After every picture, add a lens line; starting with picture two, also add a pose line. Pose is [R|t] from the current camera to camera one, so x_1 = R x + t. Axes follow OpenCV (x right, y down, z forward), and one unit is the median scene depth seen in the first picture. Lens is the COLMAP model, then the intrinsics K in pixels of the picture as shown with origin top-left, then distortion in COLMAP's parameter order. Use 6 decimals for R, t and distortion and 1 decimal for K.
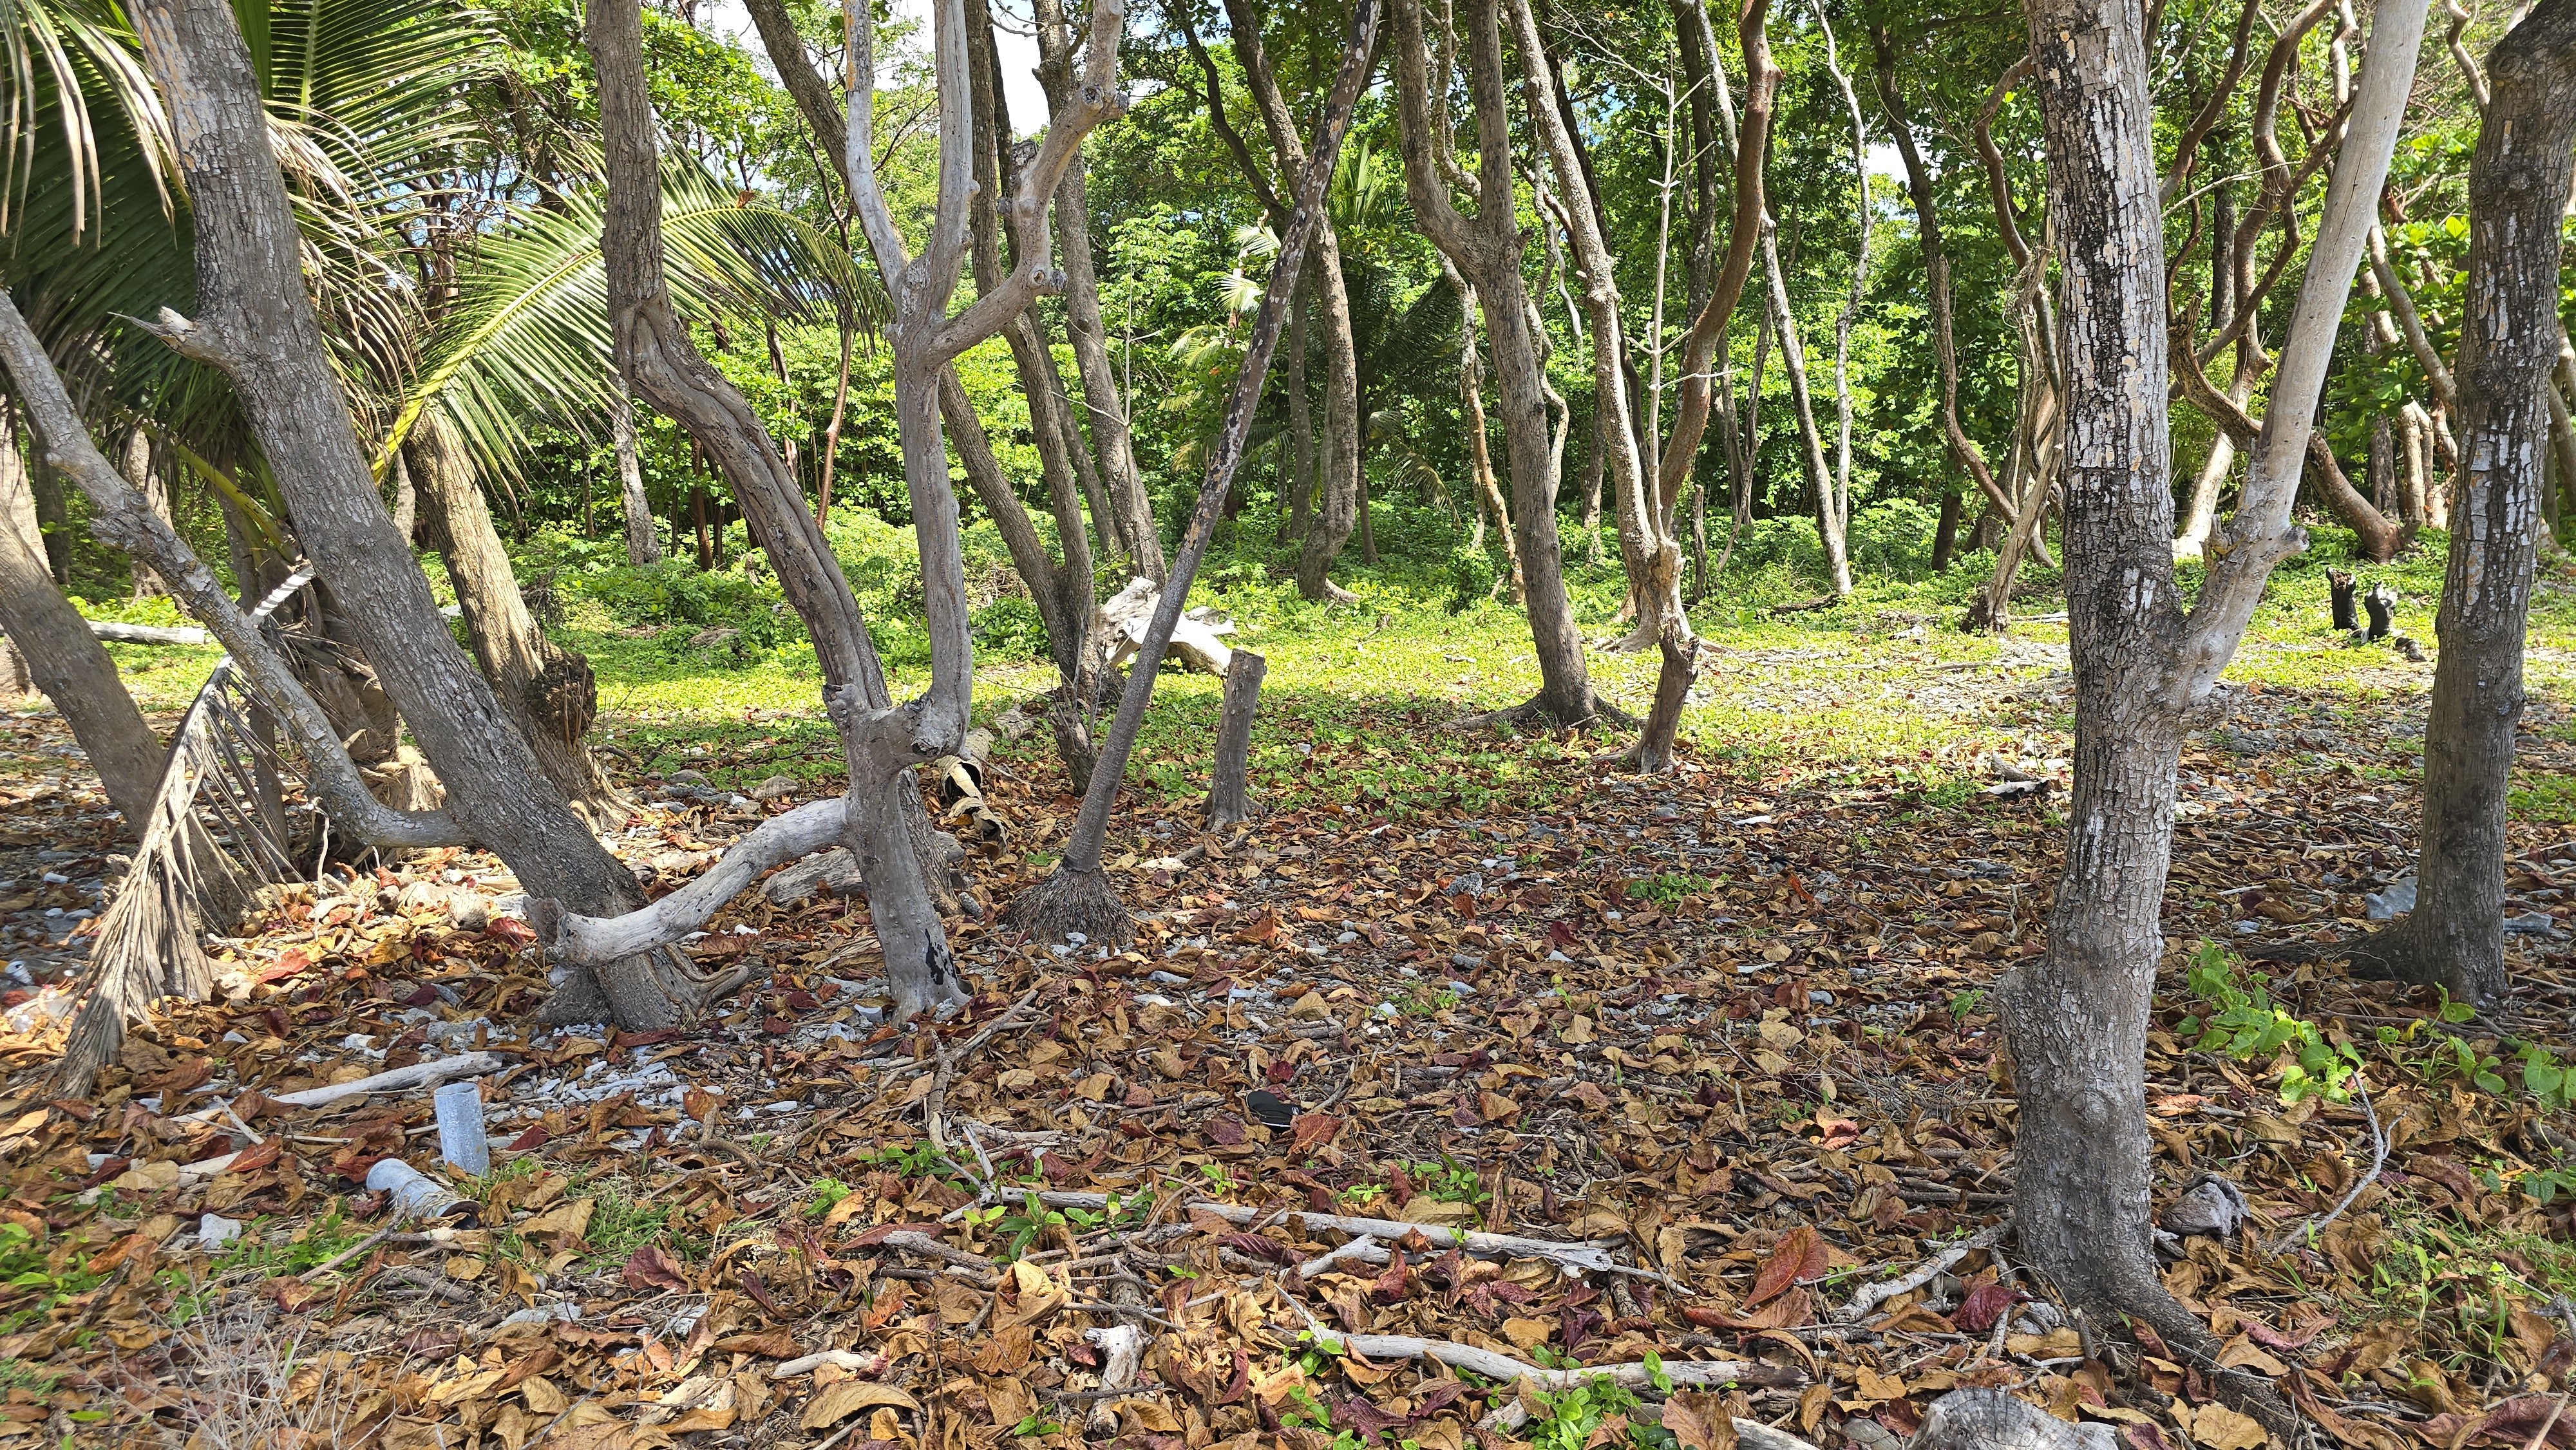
lens RADIAL K [[1739.9, 0, 1282.0], [0, 1739.9, 721.6], [0, 0, 1]] dist [0.075174, -0.074450]
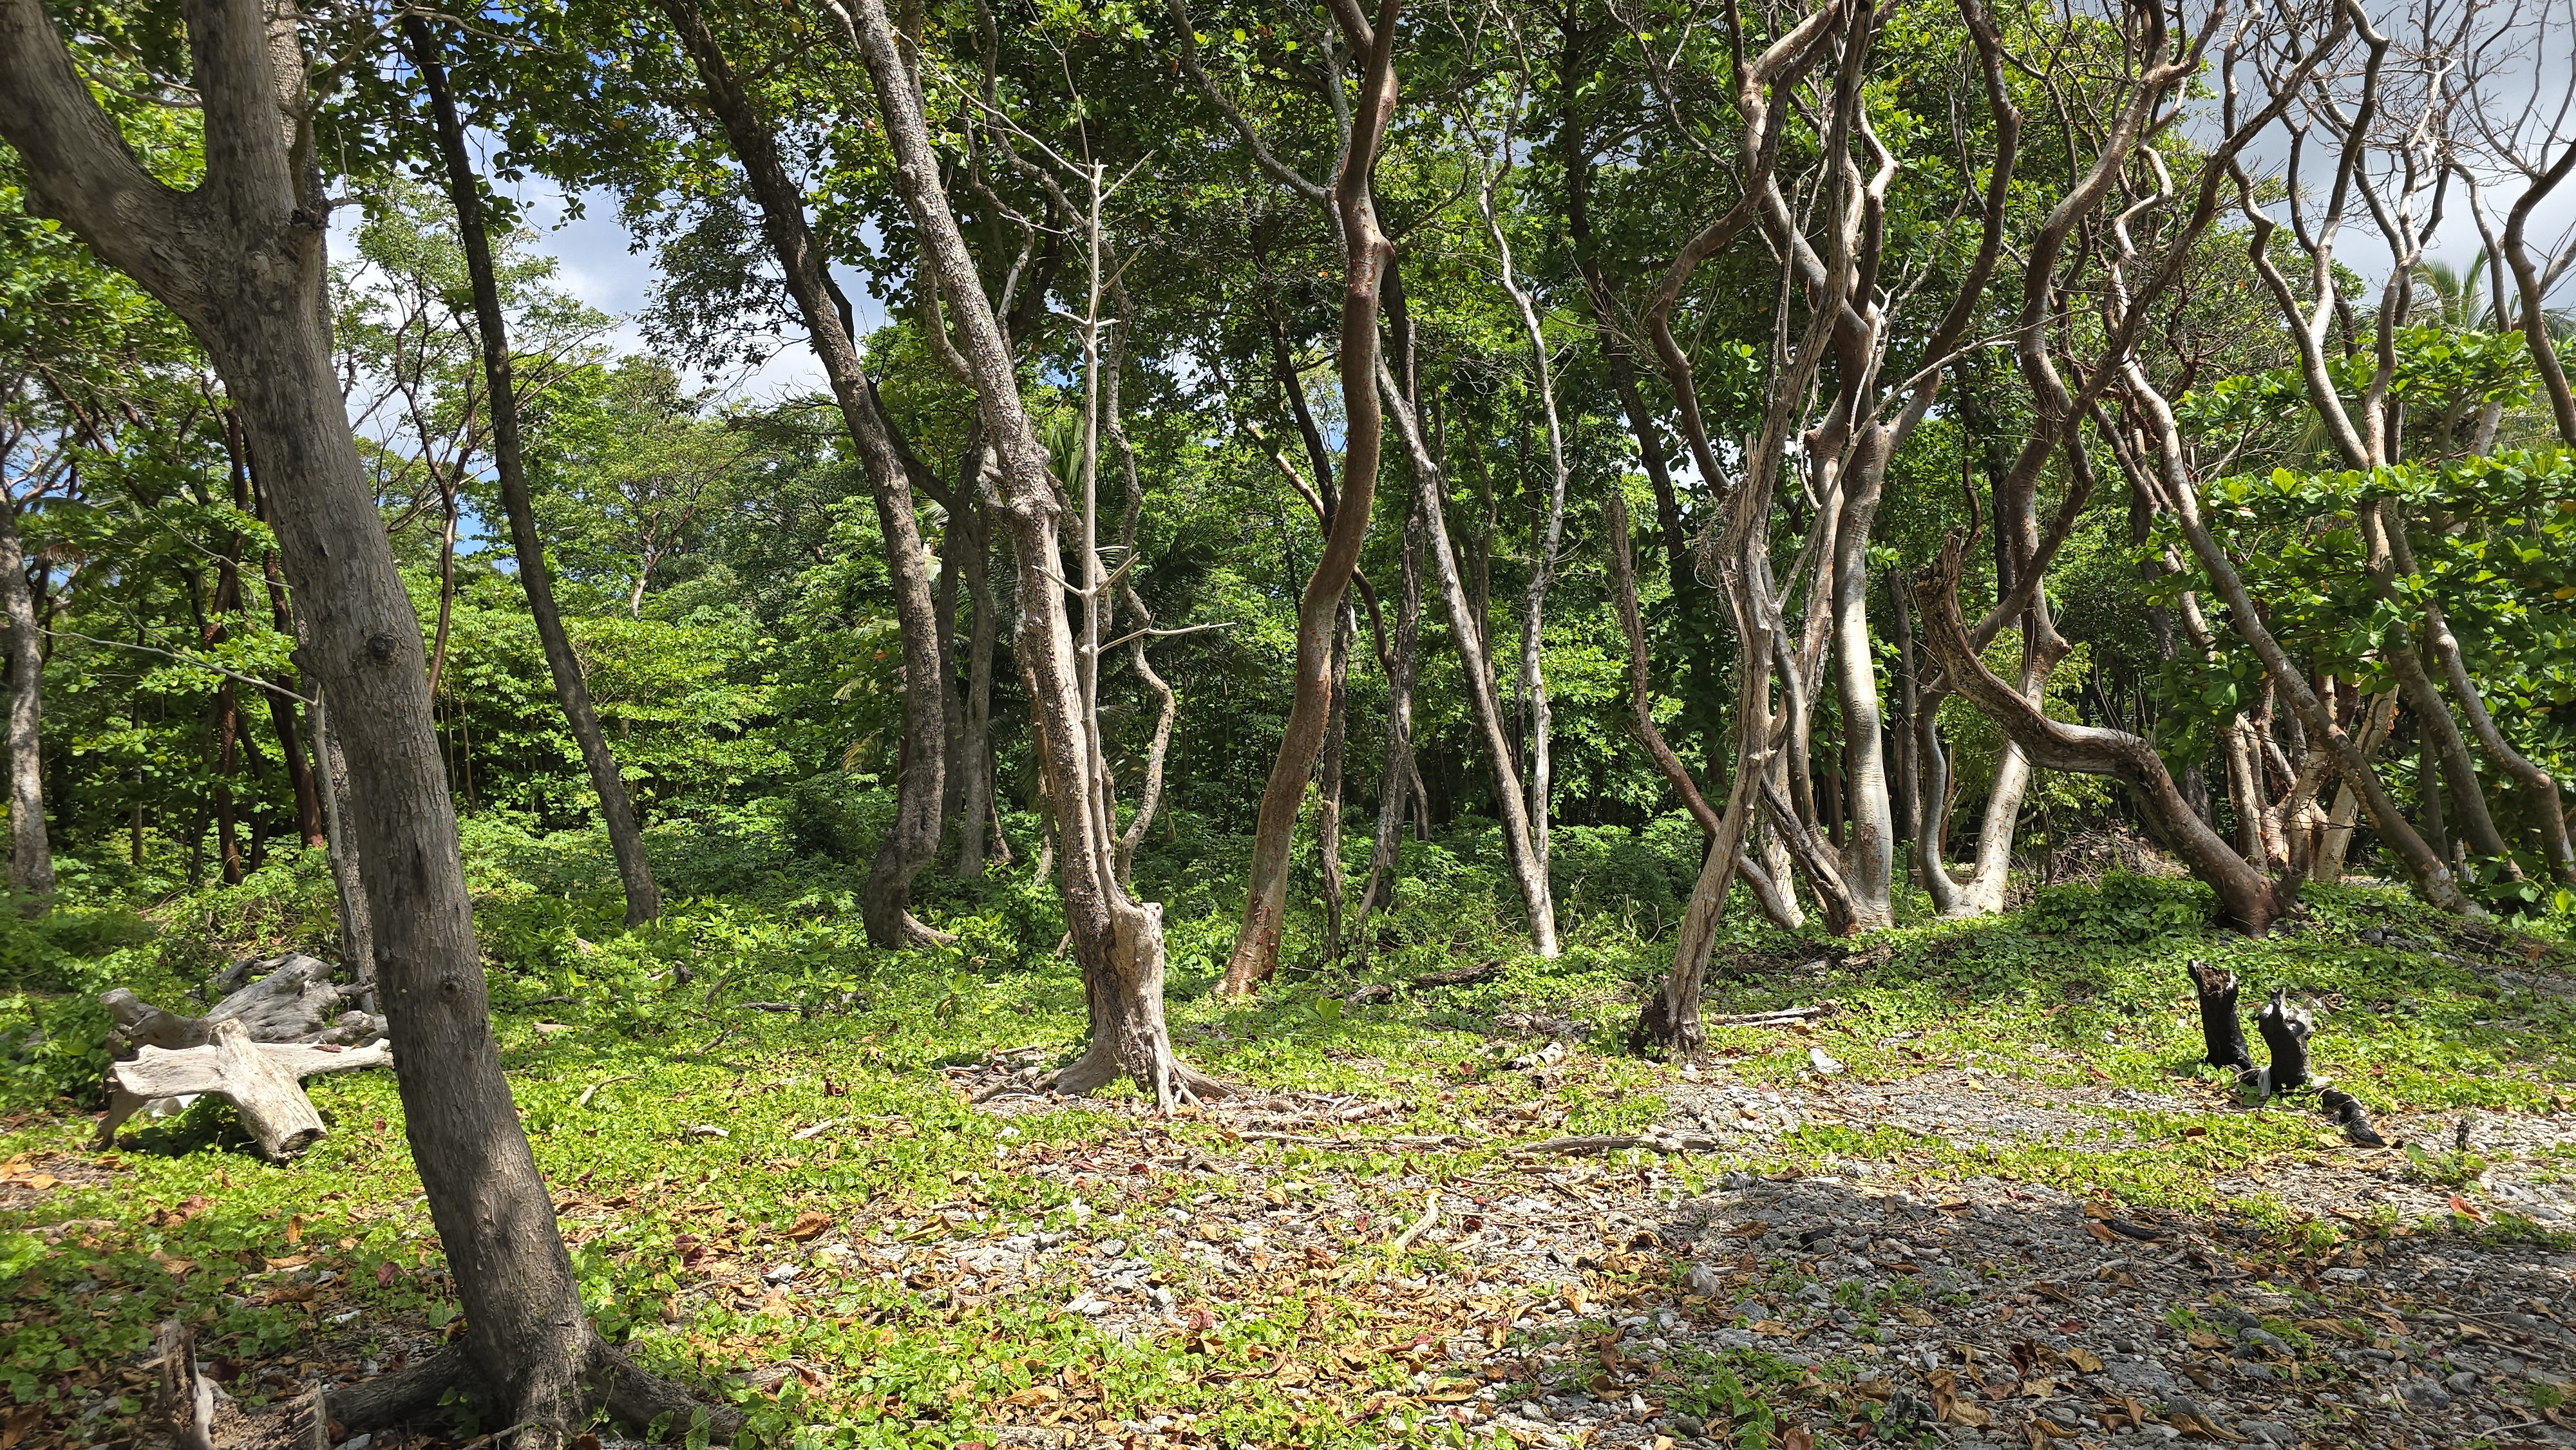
lens RADIAL K [[1739.9, 0, 1275.3], [0, 1739.9, 715.3], [0, 0, 1]] dist [0.075174, -0.074450]
pose [[0.996774, 0.009751, 0.079659, 0.170159], [0.004177, 0.984944, -0.172825, -0.049182], [-0.080145, 0.172601, 0.981726, 0.309007]]
